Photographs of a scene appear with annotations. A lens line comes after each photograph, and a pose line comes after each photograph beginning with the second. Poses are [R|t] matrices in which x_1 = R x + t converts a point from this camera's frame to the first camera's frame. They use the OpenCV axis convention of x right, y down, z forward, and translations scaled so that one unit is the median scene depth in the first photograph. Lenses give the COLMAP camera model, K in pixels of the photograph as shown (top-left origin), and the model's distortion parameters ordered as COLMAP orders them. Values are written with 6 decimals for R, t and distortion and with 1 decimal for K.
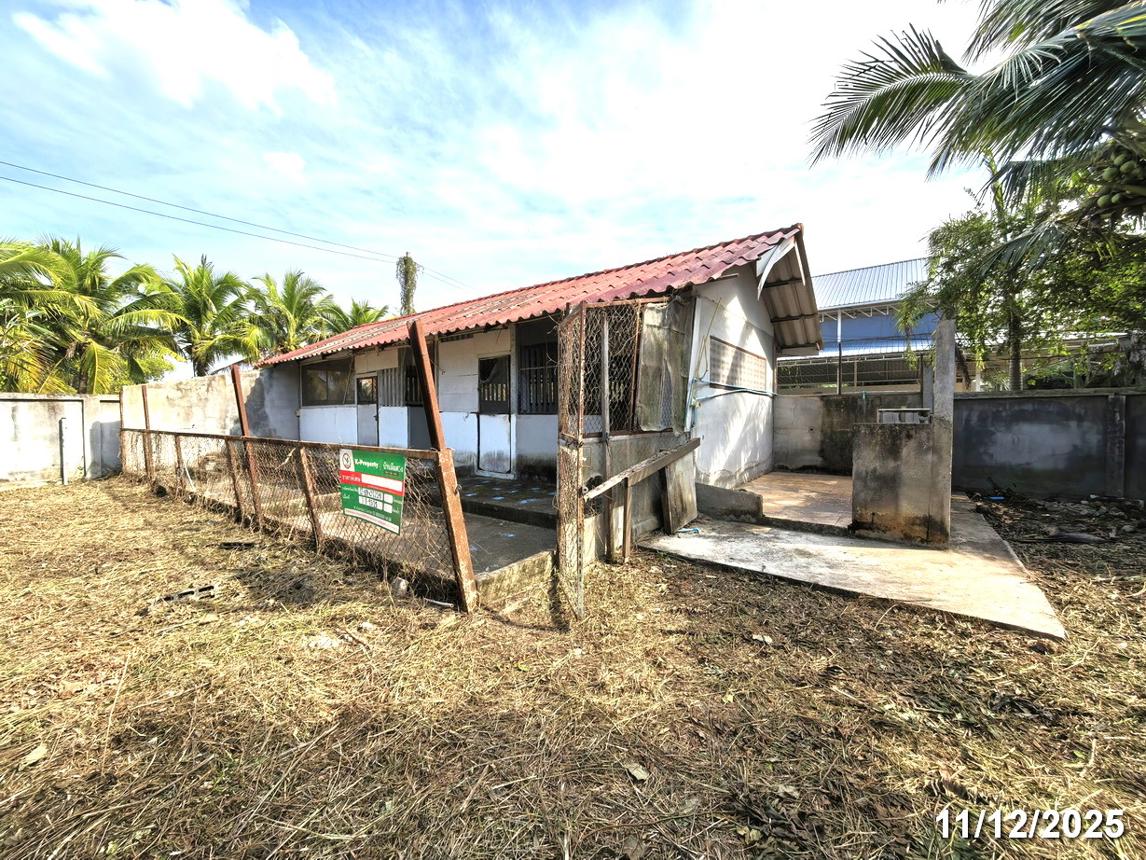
lens RADIAL K [[462.0, 0, 573.0], [0, 462.0, 430.0], [0, 0, 1]] dist [0.000376, 0.000055]
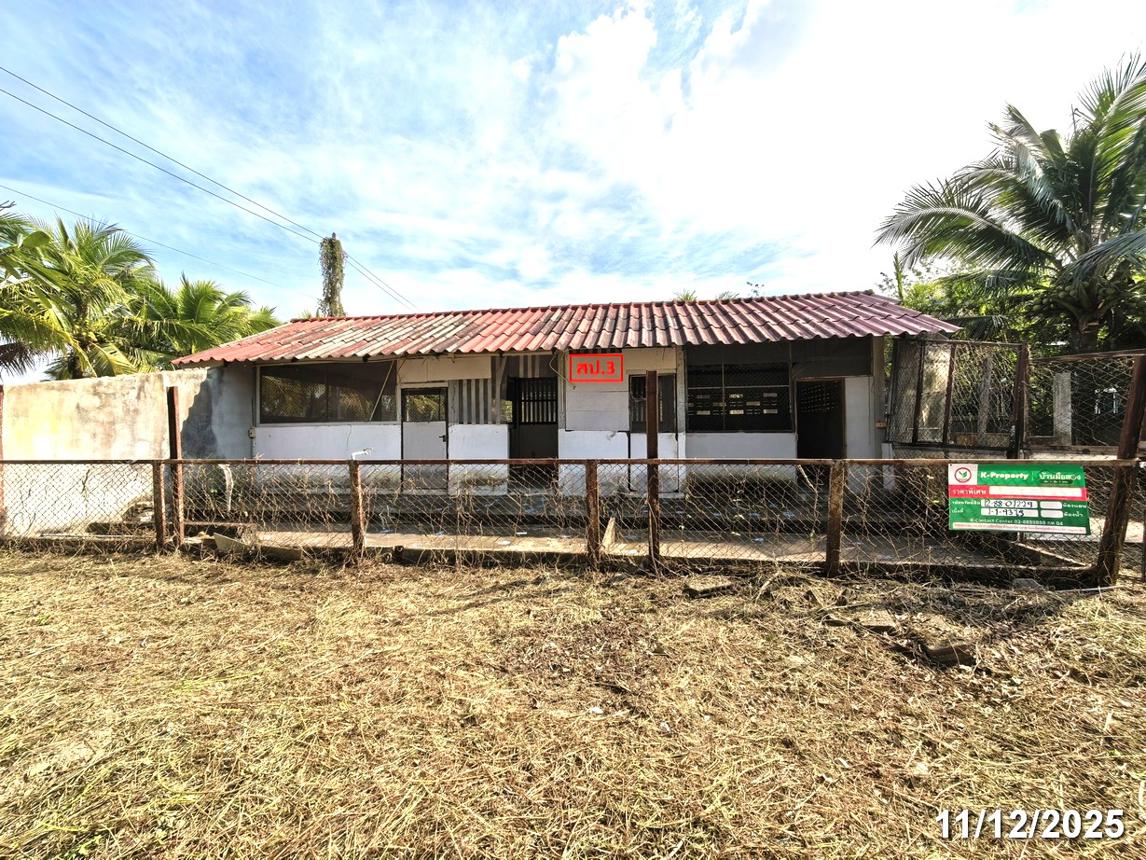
lens RADIAL K [[458.2, 0, 573.0], [0, 458.2, 430.0], [0, 0, 1]] dist [0.000784, 0.000027]
pose [[0.874007, 0.000246, 0.485914, -0.763932], [0.021684, 0.998984, -0.039508, -0.005213], [-0.485430, 0.045067, 0.873113, 0.231451]]
